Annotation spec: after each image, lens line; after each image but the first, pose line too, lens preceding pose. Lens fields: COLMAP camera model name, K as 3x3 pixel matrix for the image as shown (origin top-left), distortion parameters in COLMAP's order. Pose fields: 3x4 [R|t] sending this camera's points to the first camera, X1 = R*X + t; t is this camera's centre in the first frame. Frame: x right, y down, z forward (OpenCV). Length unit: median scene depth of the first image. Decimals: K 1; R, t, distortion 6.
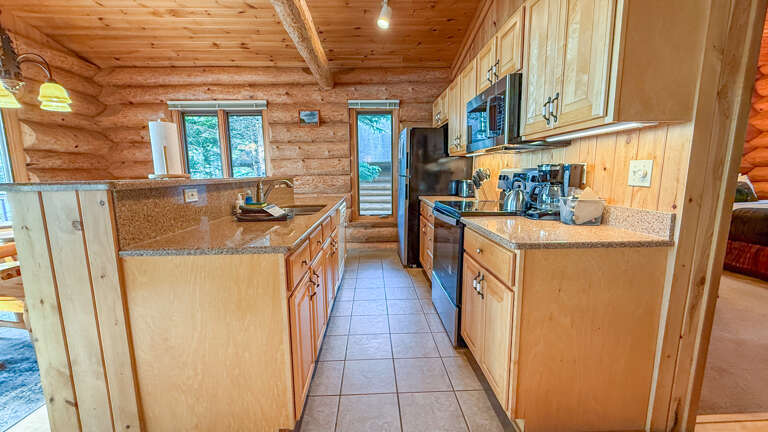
lens RADIAL K [[308.4, 0, 385.2], [0, 308.4, 217.6], [0, 0, 1]] dist [-0.000320, -0.000316]
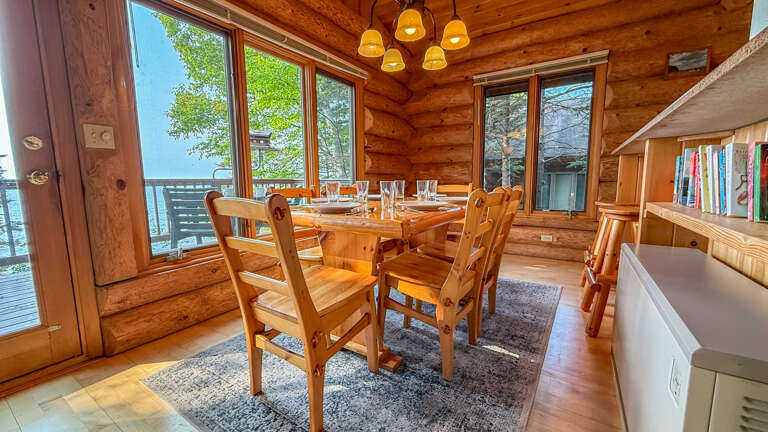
lens RADIAL K [[308.4, 0, 382.3], [0, 308.4, 217.1], [0, 0, 1]] dist [-0.000320, -0.000316]
pose [[0.813834, 0.076059, -0.576098, -0.371227], [-0.083881, 0.996390, 0.013051, 0.040134], [0.575011, 0.037702, 0.817277, 0.129533]]
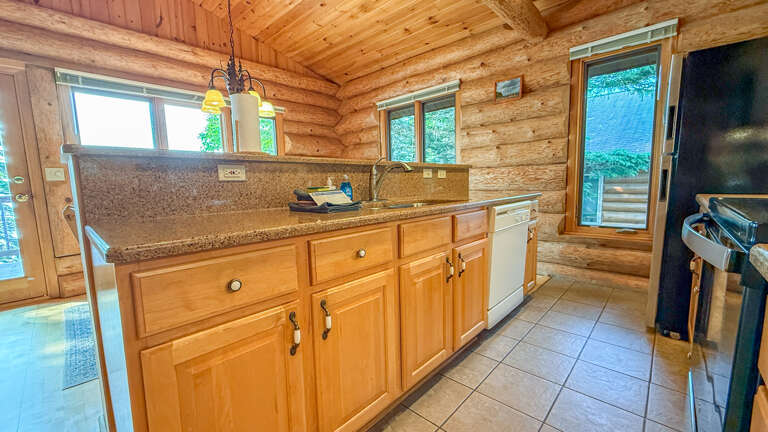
lens RADIAL K [[308.4, 0, 377.9], [0, 308.4, 217.3], [0, 0, 1]] dist [-0.000320, -0.000316]
pose [[0.694870, 0.073167, -0.715403, 0.092885], [-0.084777, 0.996208, 0.019542, -0.001446], [0.714121, 0.047071, 0.698438, 0.268185]]
